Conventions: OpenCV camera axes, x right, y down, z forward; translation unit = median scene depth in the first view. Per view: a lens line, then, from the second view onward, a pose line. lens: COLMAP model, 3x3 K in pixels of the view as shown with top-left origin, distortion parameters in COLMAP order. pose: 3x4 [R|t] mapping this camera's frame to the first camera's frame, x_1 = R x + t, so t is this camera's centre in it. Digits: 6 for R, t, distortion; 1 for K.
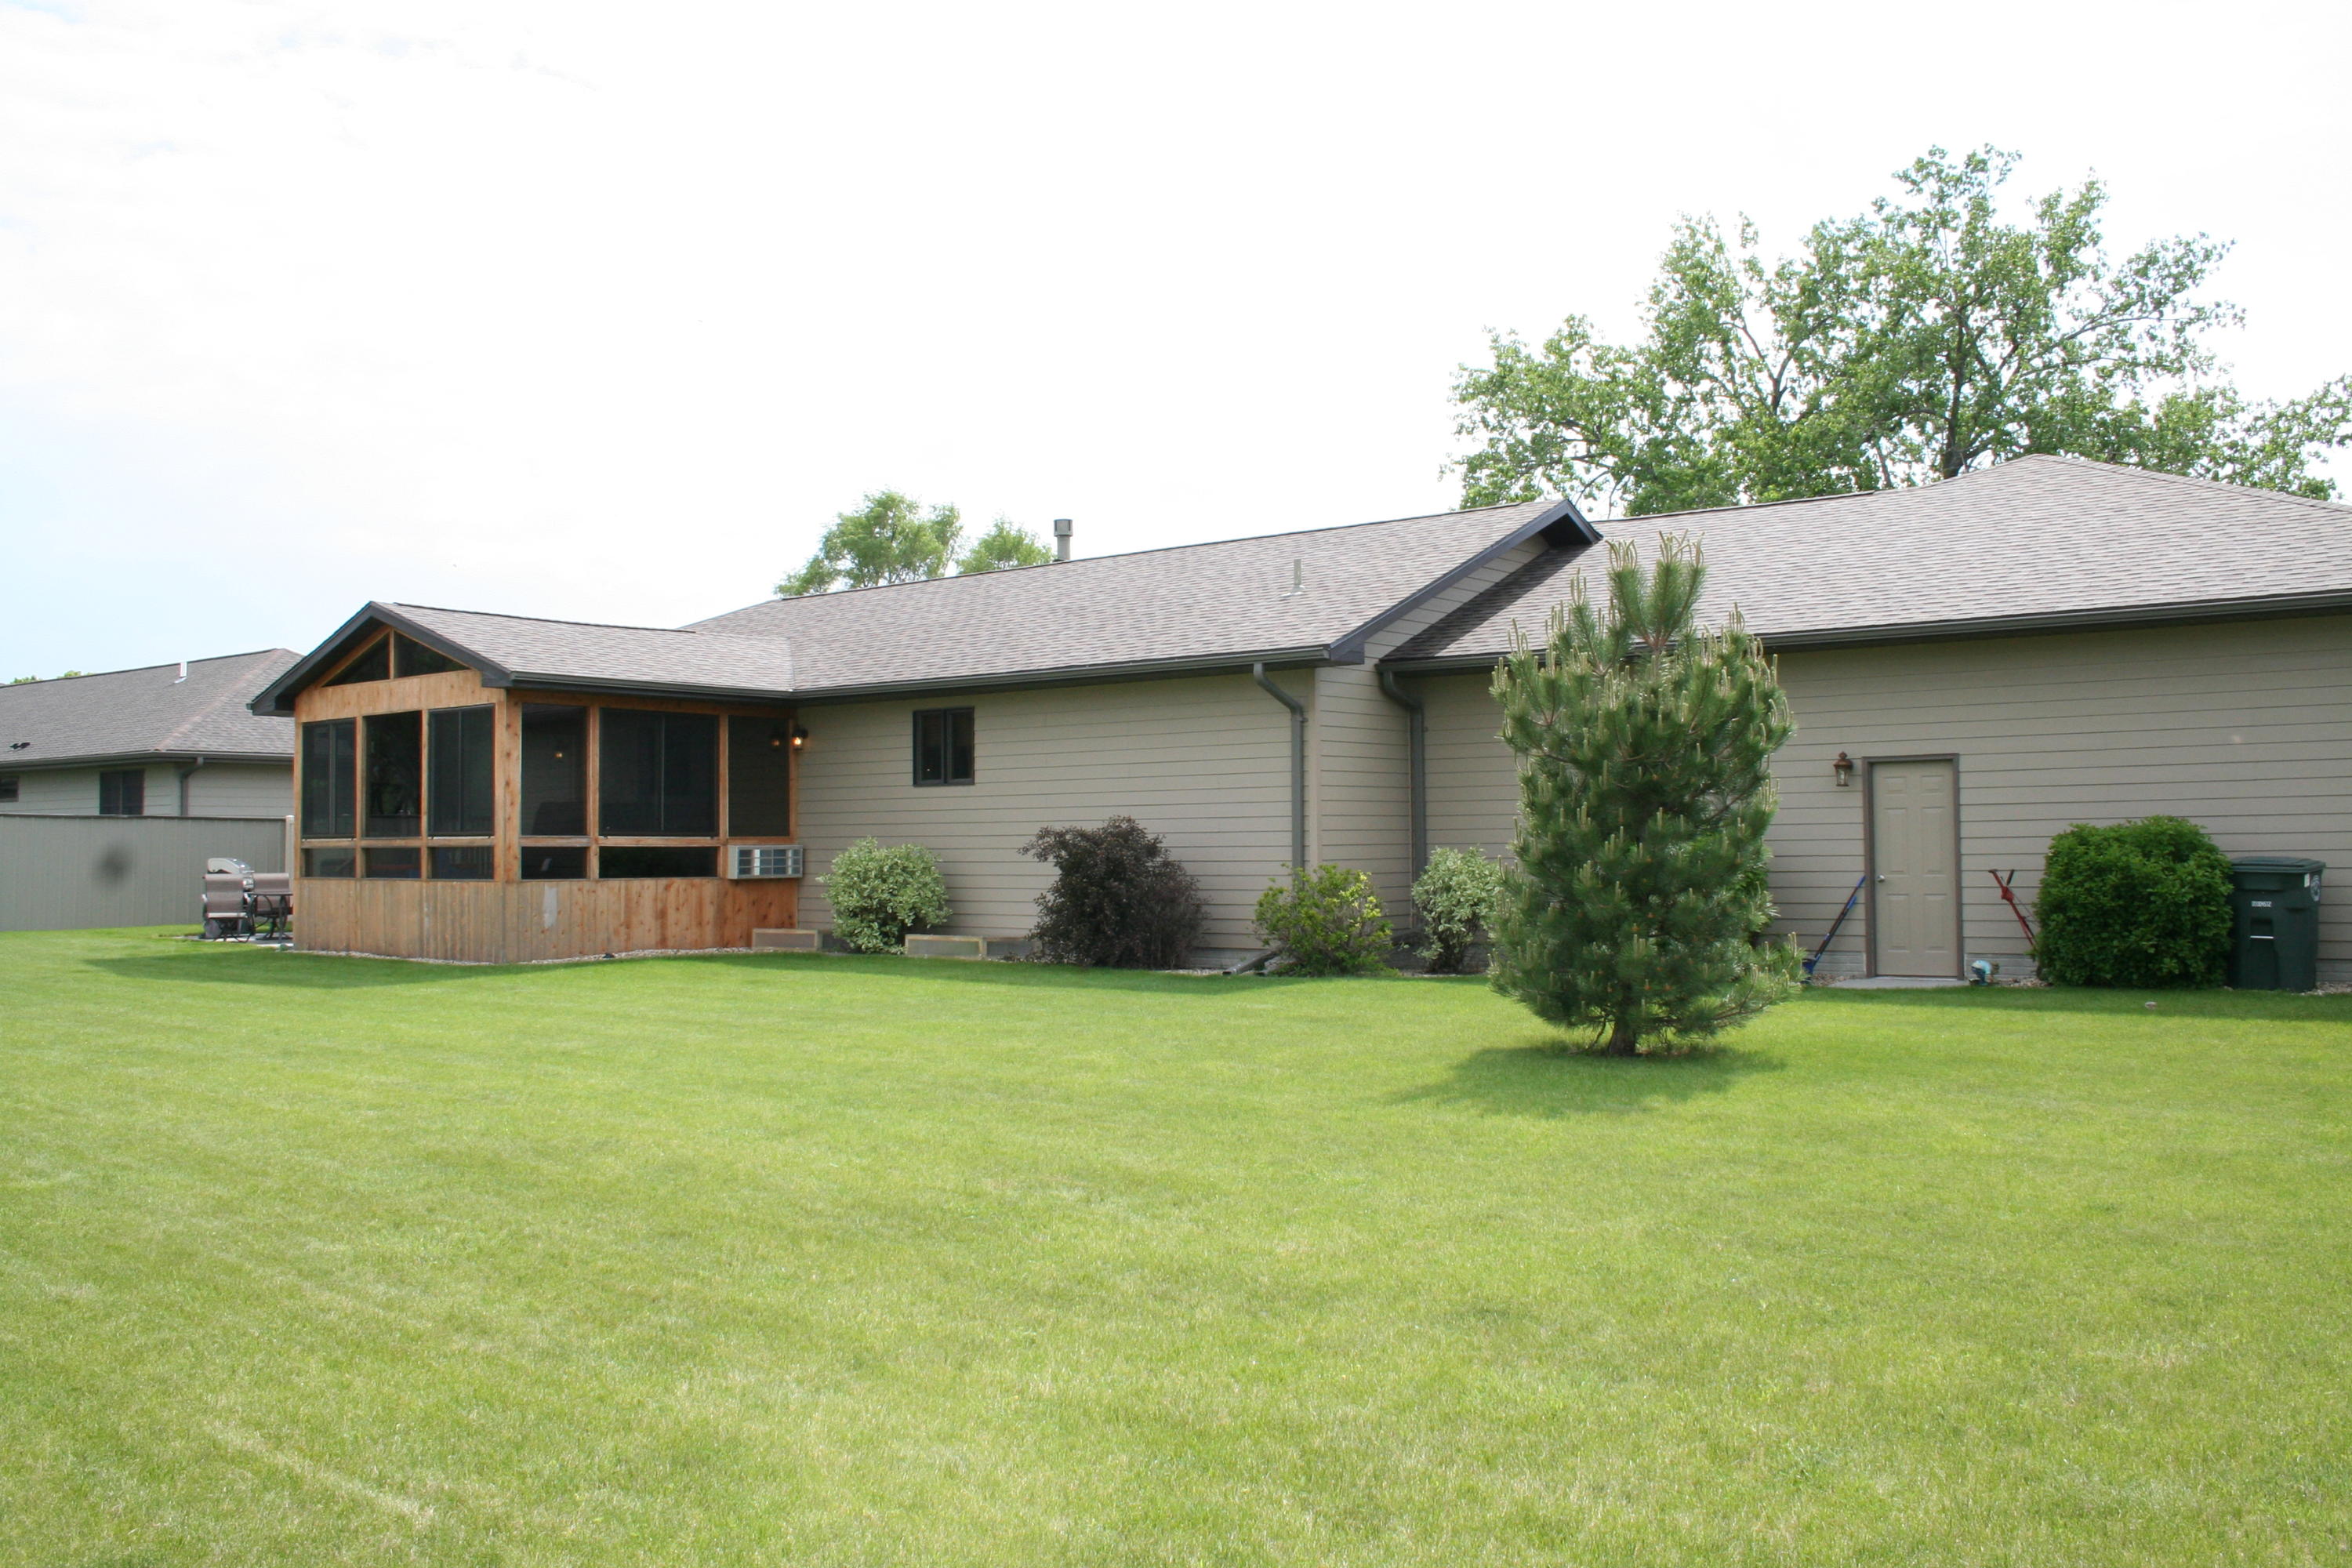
lens RADIAL K [[1940.5, 0, 1176.0], [0, 1940.5, 784.0], [0, 0, 1]] dist [-0.167204, 0.138052]
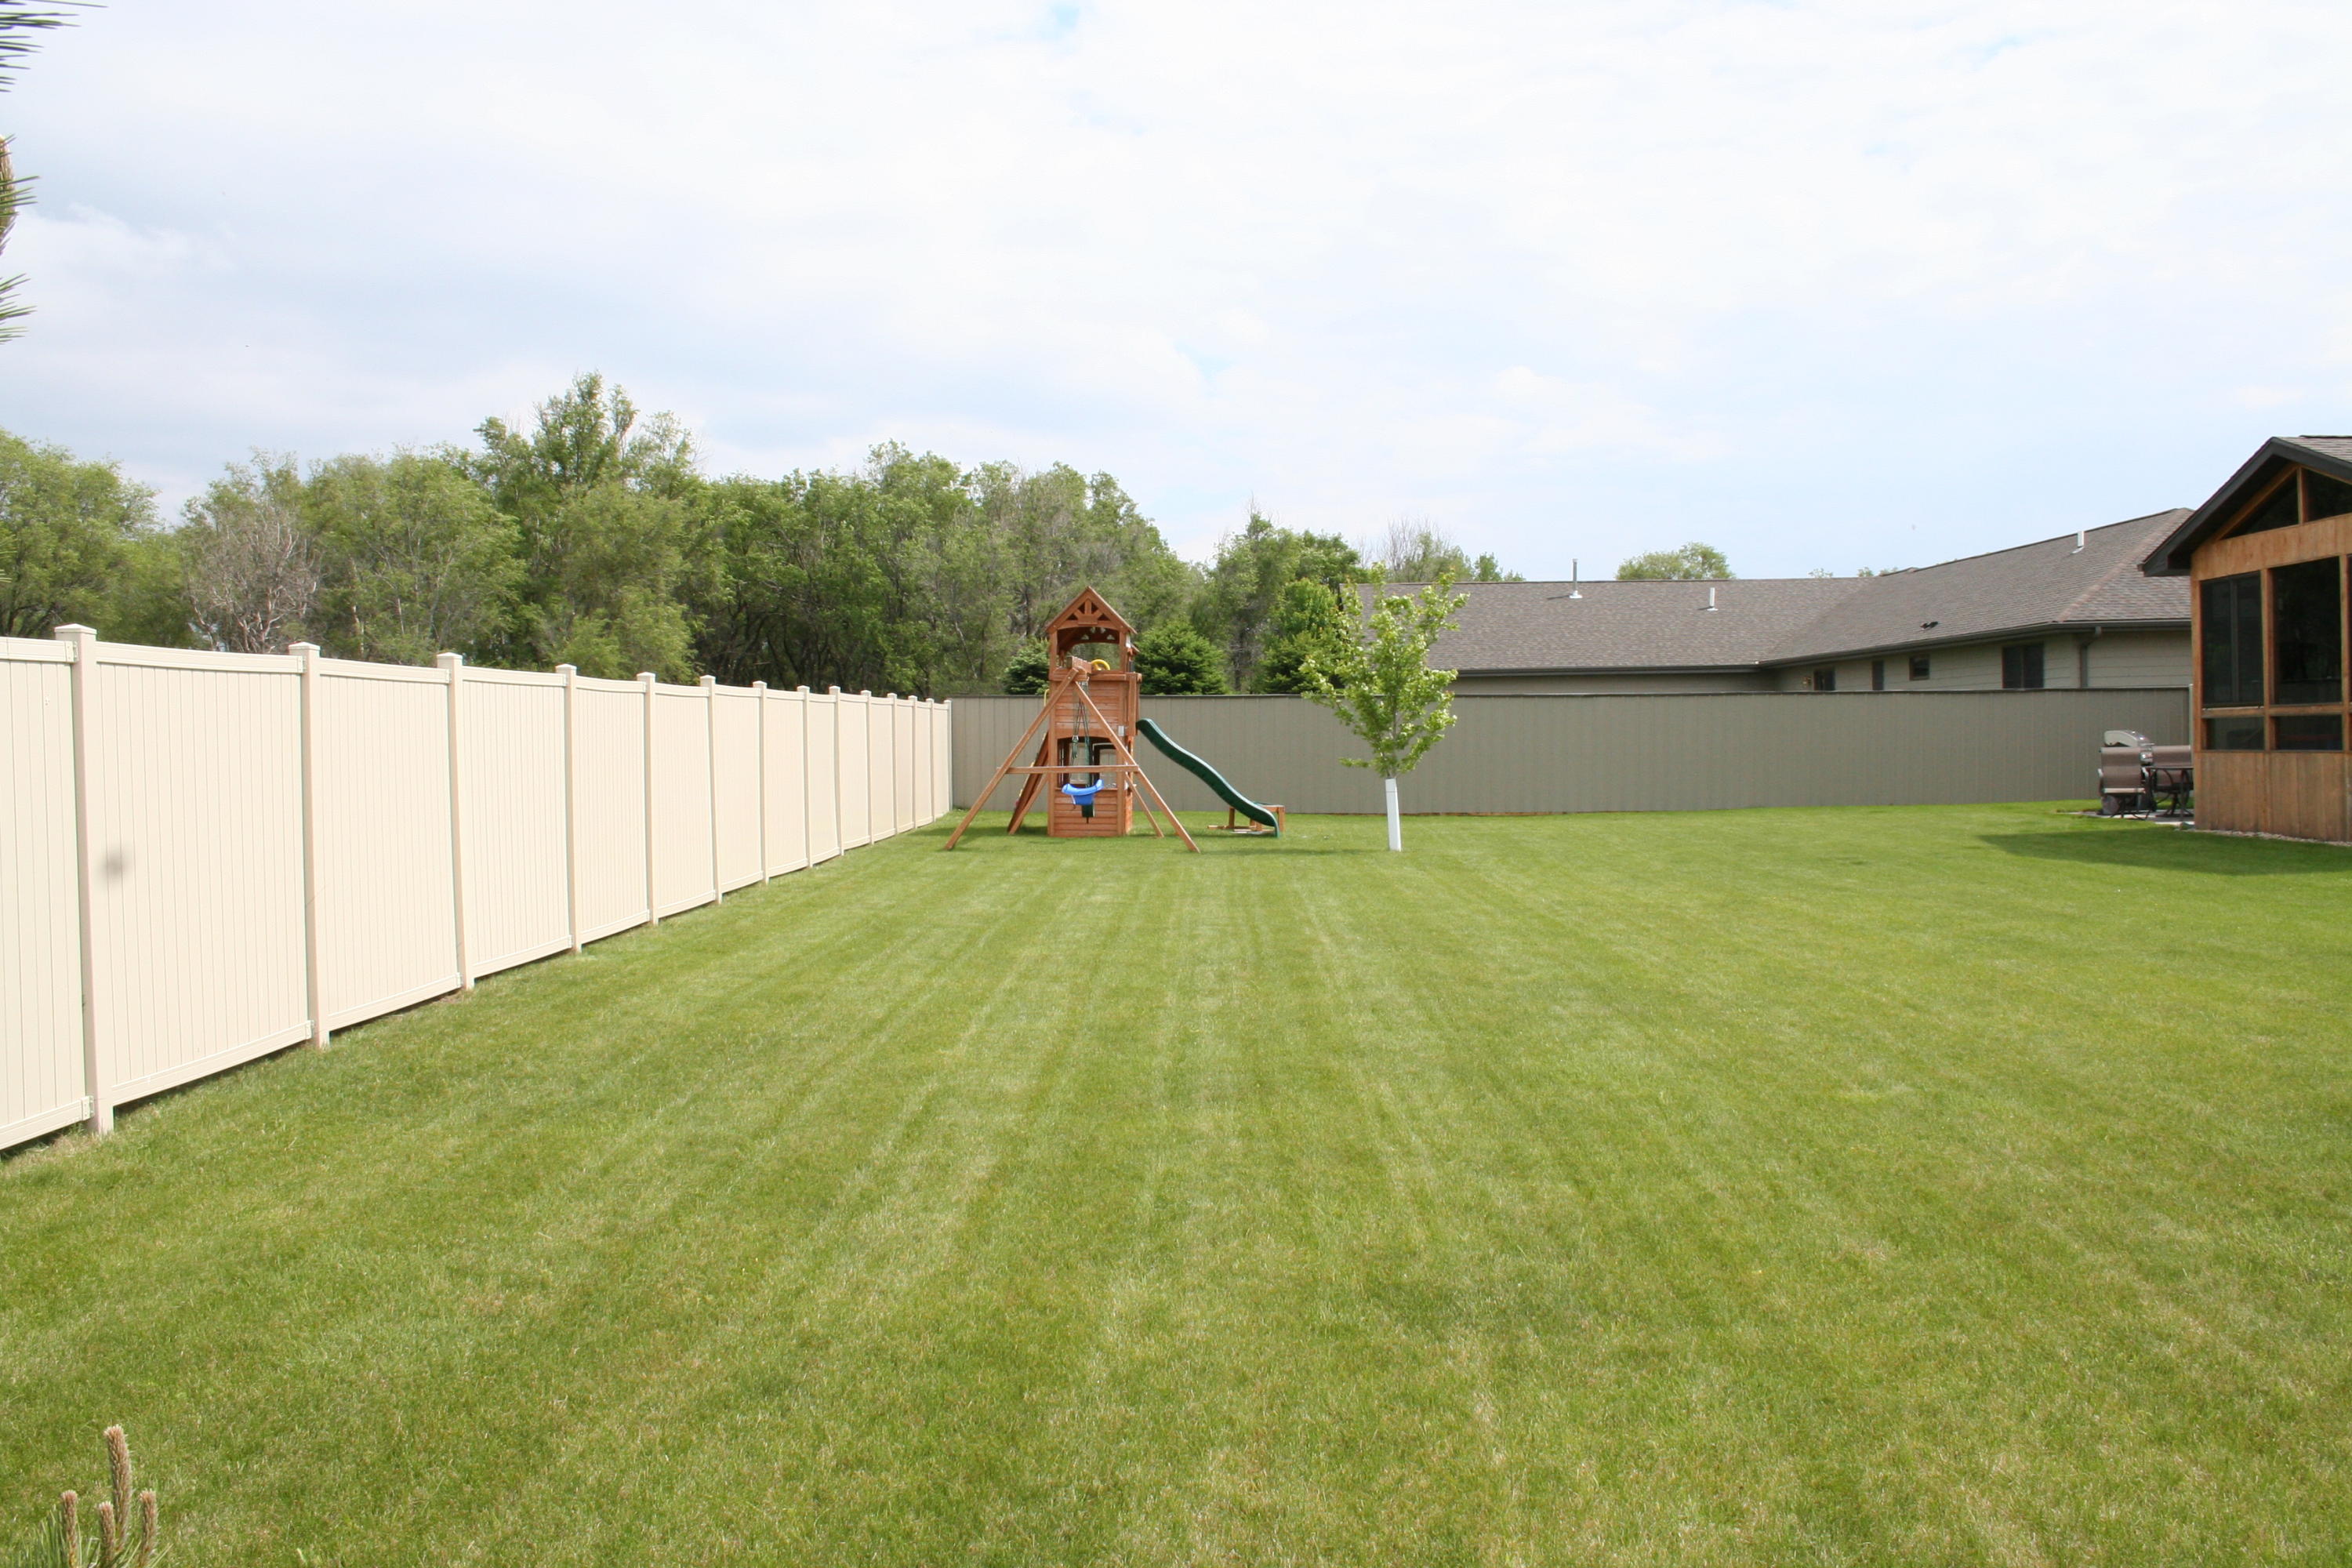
lens RADIAL K [[1940.5, 0, 1176.0], [0, 1940.5, 784.0], [0, 0, 1]] dist [-0.167204, 0.138052]
pose [[0.586352, 0.009164, -0.810004, -0.004811], [0.045986, 0.997947, 0.044578, 0.000584], [0.808750, -0.063388, 0.584727, 0.014350]]
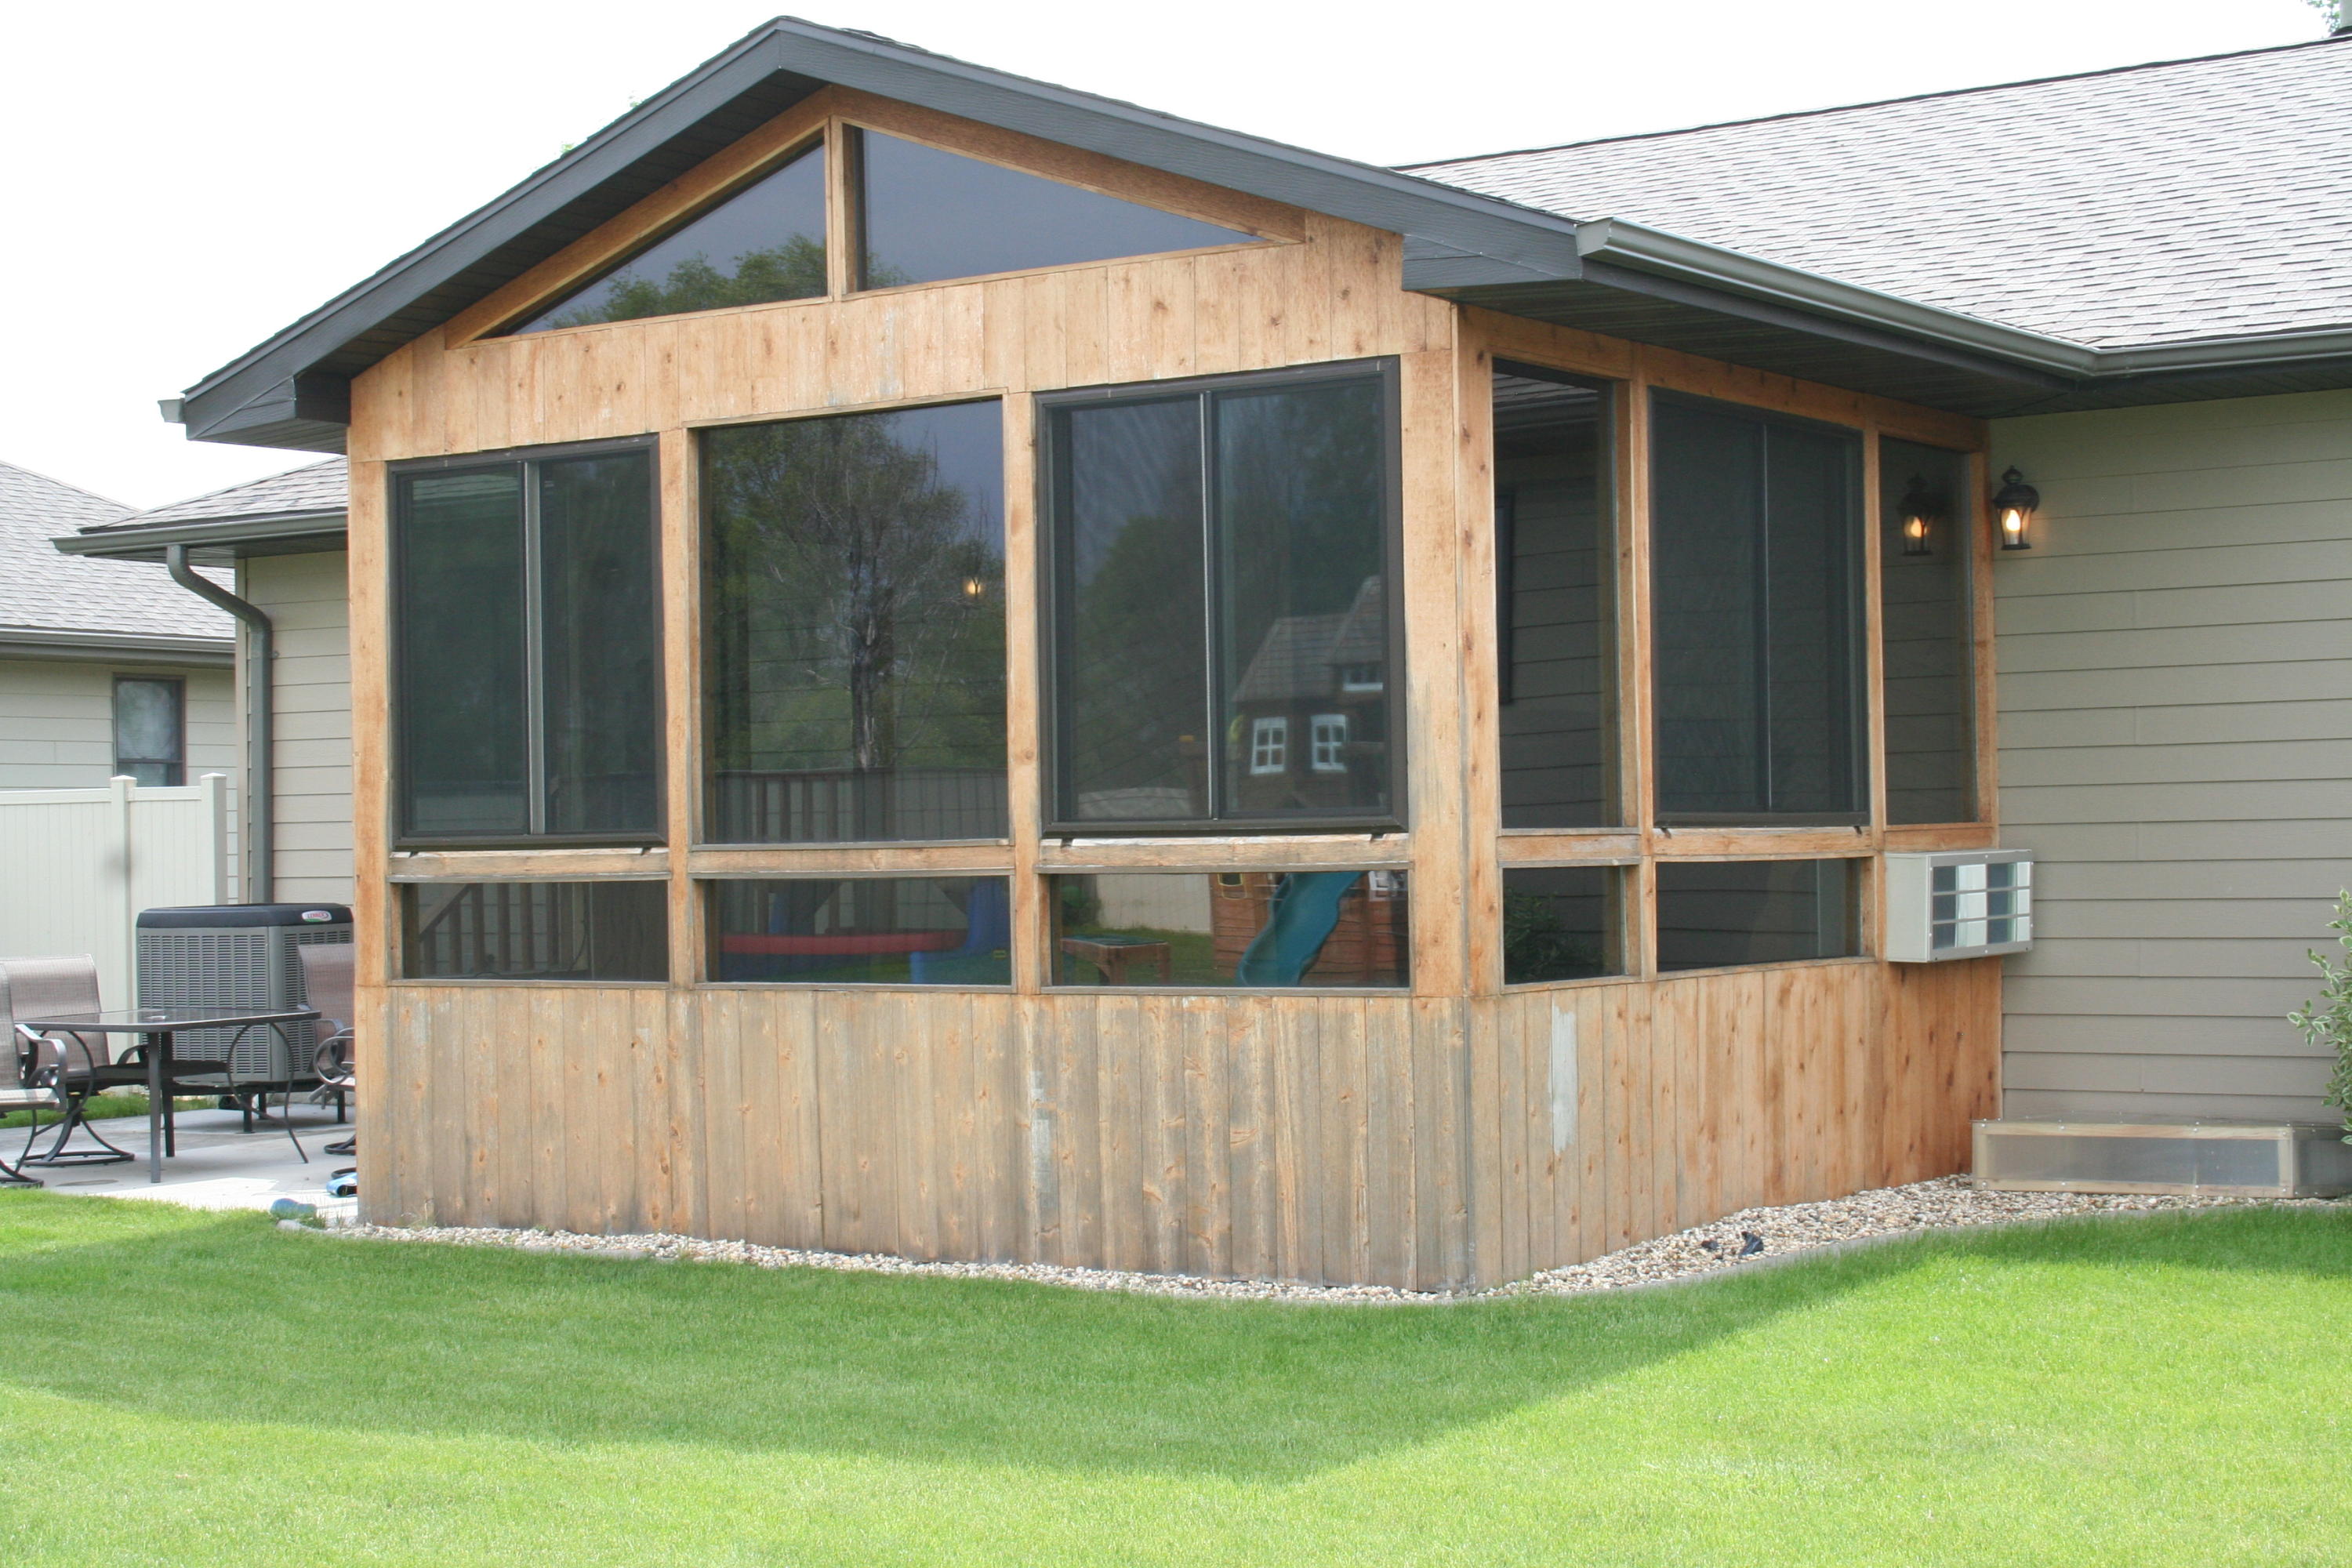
lens RADIAL K [[3700.7, 0, 1176.7], [0, 3700.7, 840.8], [0, 0, 1]] dist [0.000231, -0.011871]
pose [[0.998646, -0.011060, 0.050837, -0.084748], [0.009272, 0.999335, 0.035273, 0.001827], [-0.051194, -0.034754, 0.998084, 0.093134]]
